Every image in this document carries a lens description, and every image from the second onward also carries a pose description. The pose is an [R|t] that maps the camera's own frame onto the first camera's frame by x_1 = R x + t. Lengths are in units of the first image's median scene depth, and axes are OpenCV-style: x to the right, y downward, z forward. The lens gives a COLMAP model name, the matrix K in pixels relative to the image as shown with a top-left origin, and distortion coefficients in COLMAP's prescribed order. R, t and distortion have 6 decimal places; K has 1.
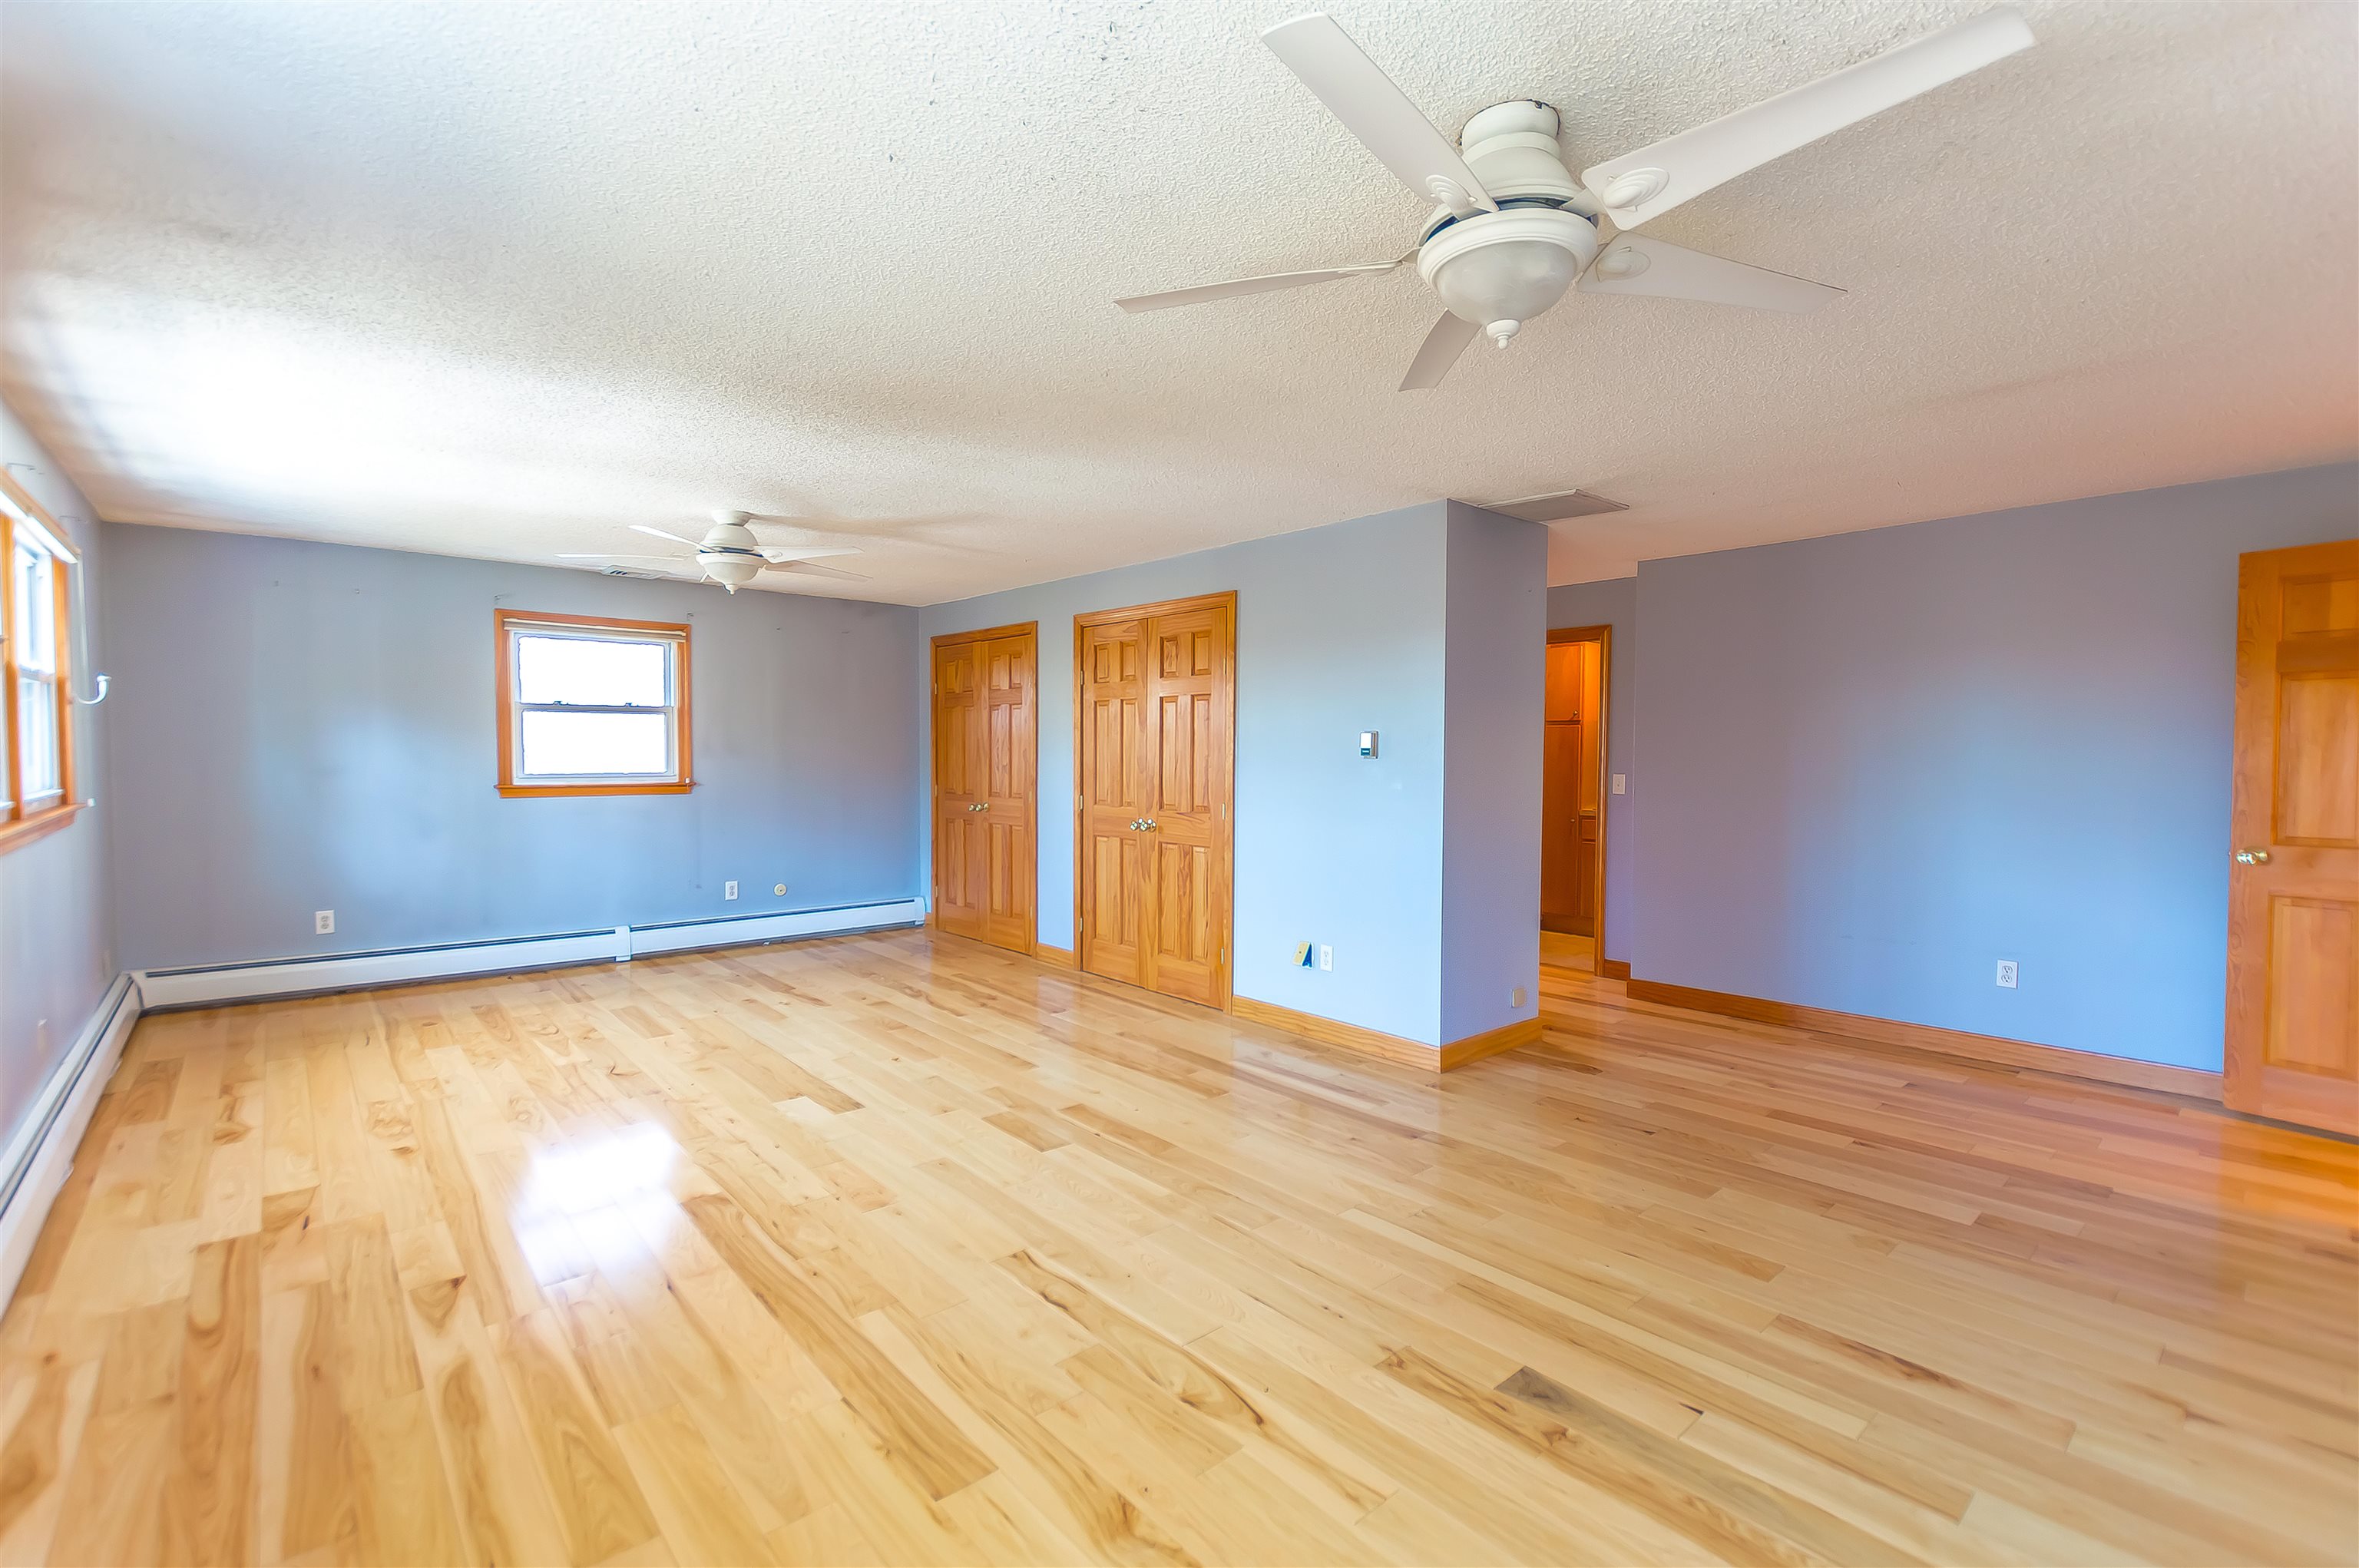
lens RADIAL K [[1036.3, 0, 1170.8], [0, 1036.3, 796.0], [0, 0, 1]] dist [0.007523, -0.003058]
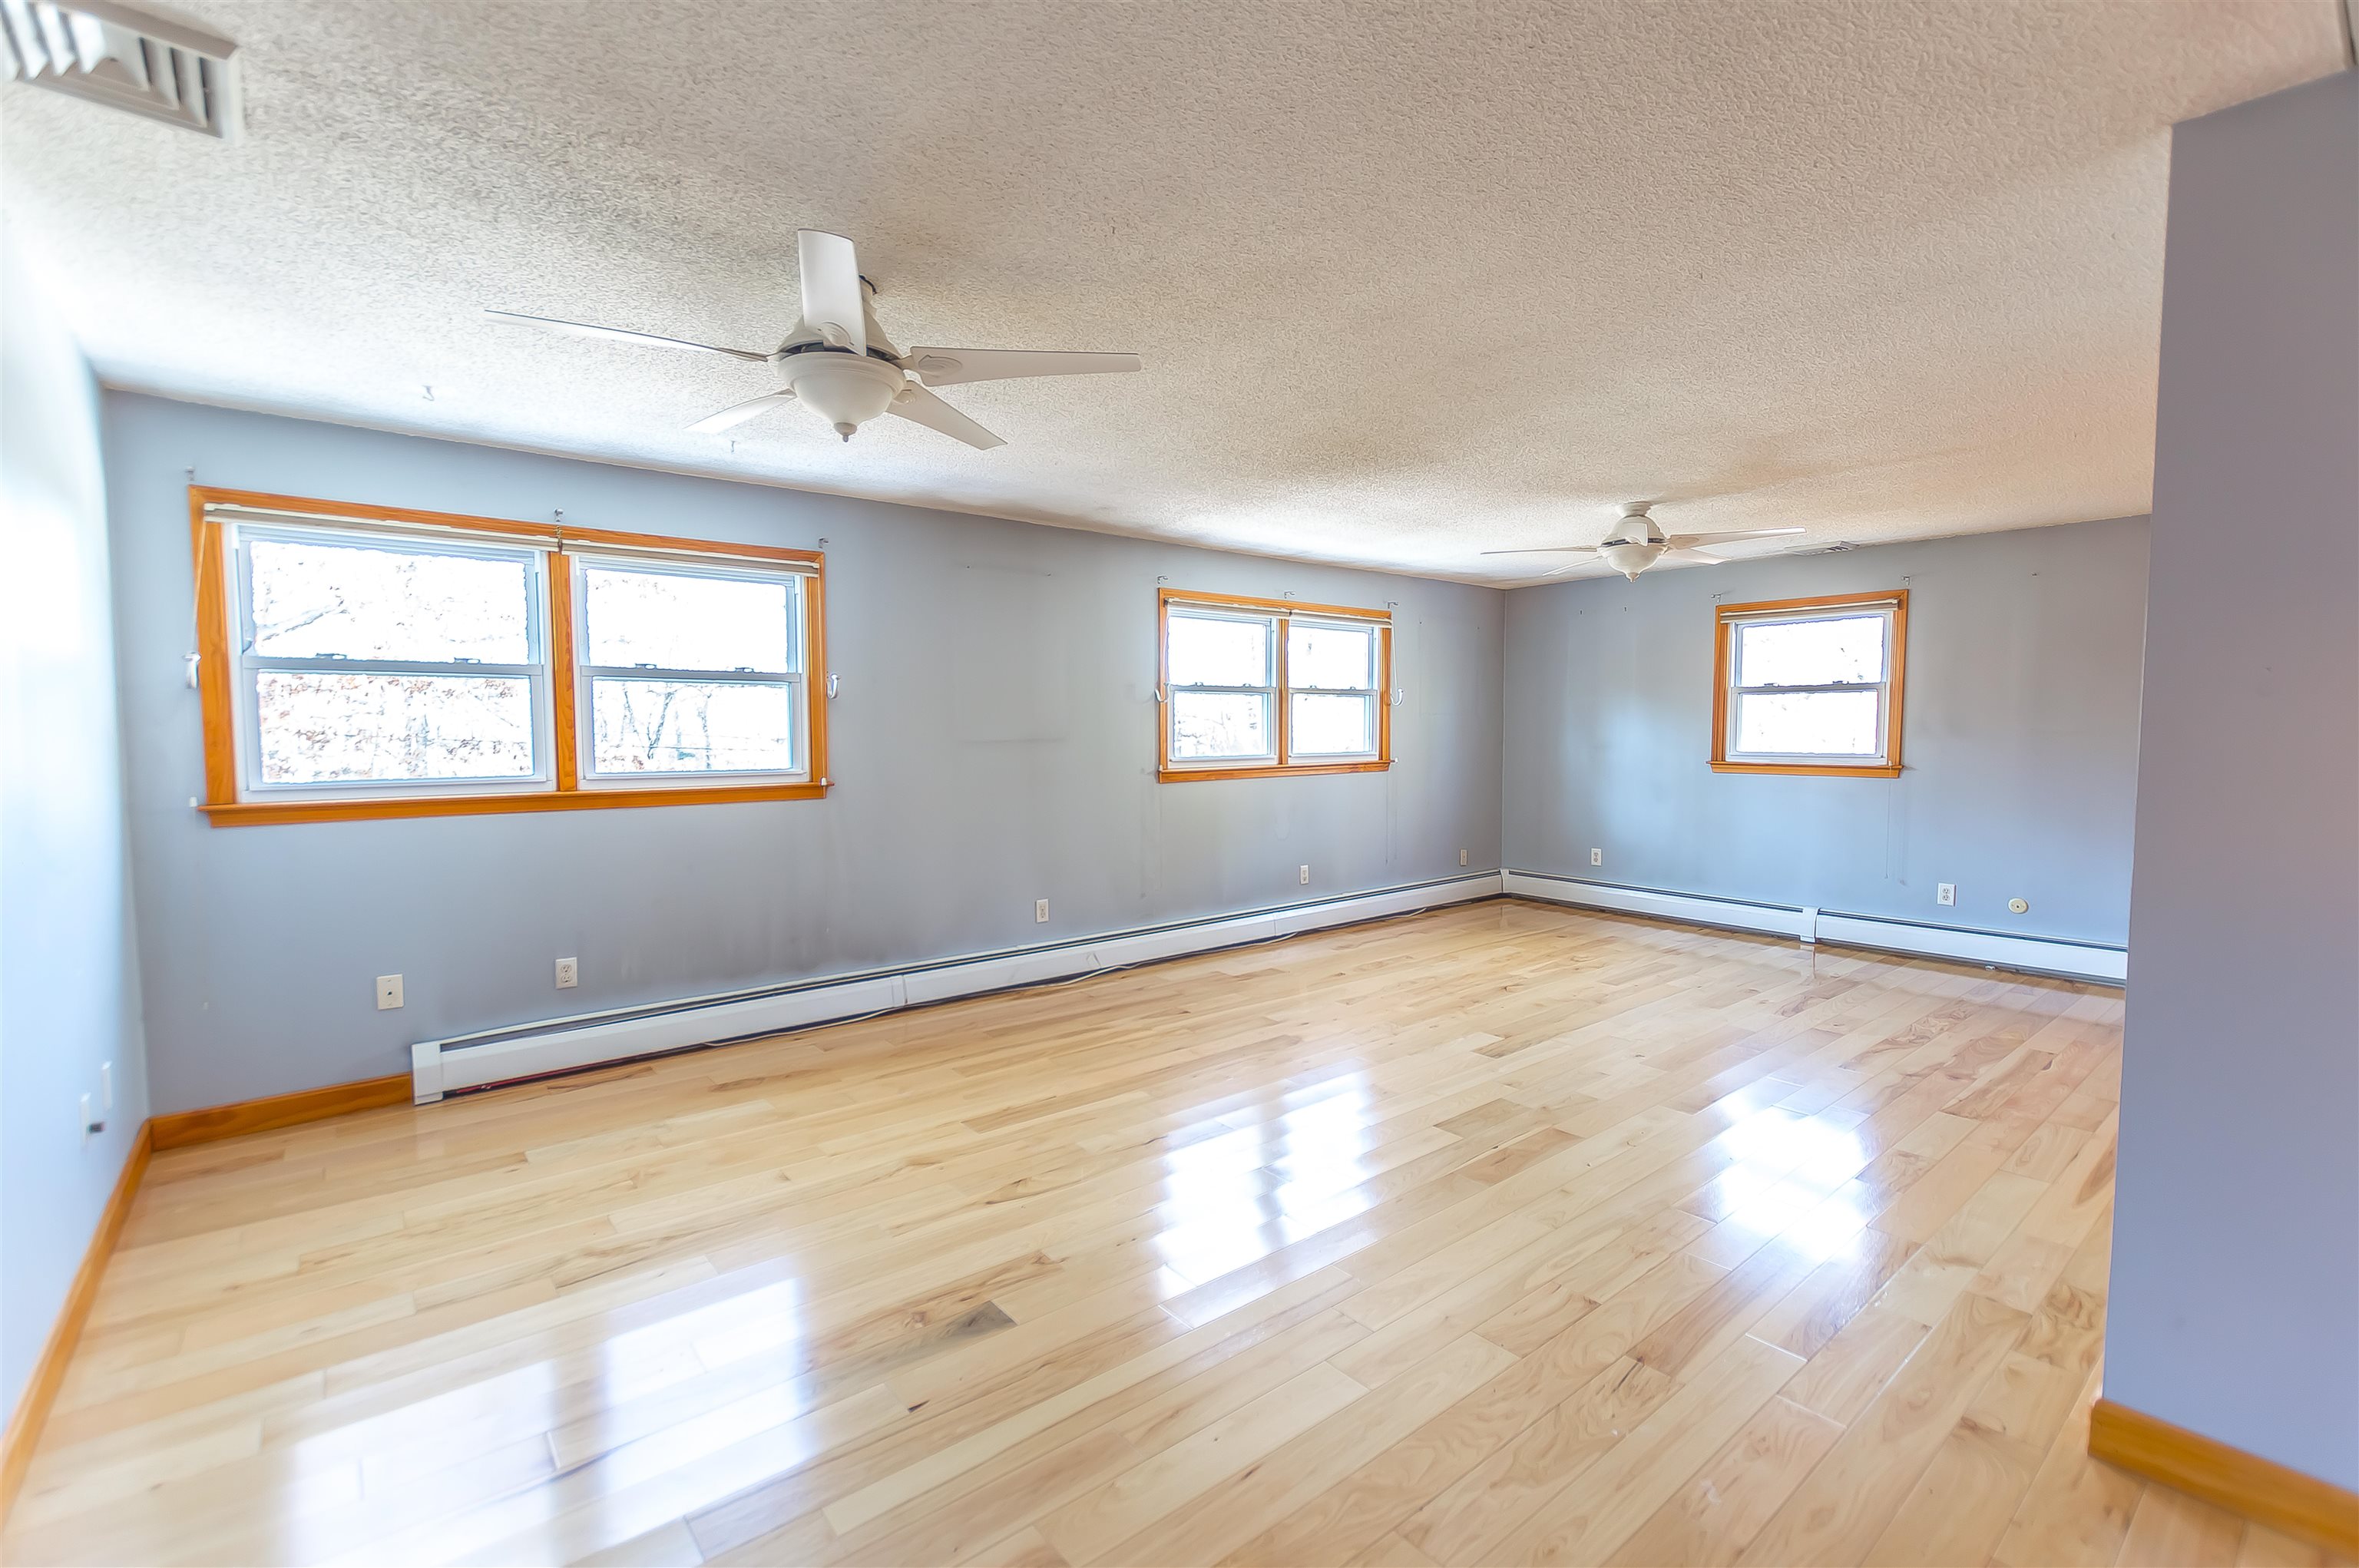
lens RADIAL K [[1036.3, 0, 1167.6], [0, 1036.3, 772.9], [0, 0, 1]] dist [0.007523, -0.003058]
pose [[-0.032884, 0.039611, -0.998674, 0.661974], [-0.042693, 0.998247, 0.041000, -0.023497], [0.998547, 0.043985, -0.031135, 0.568585]]
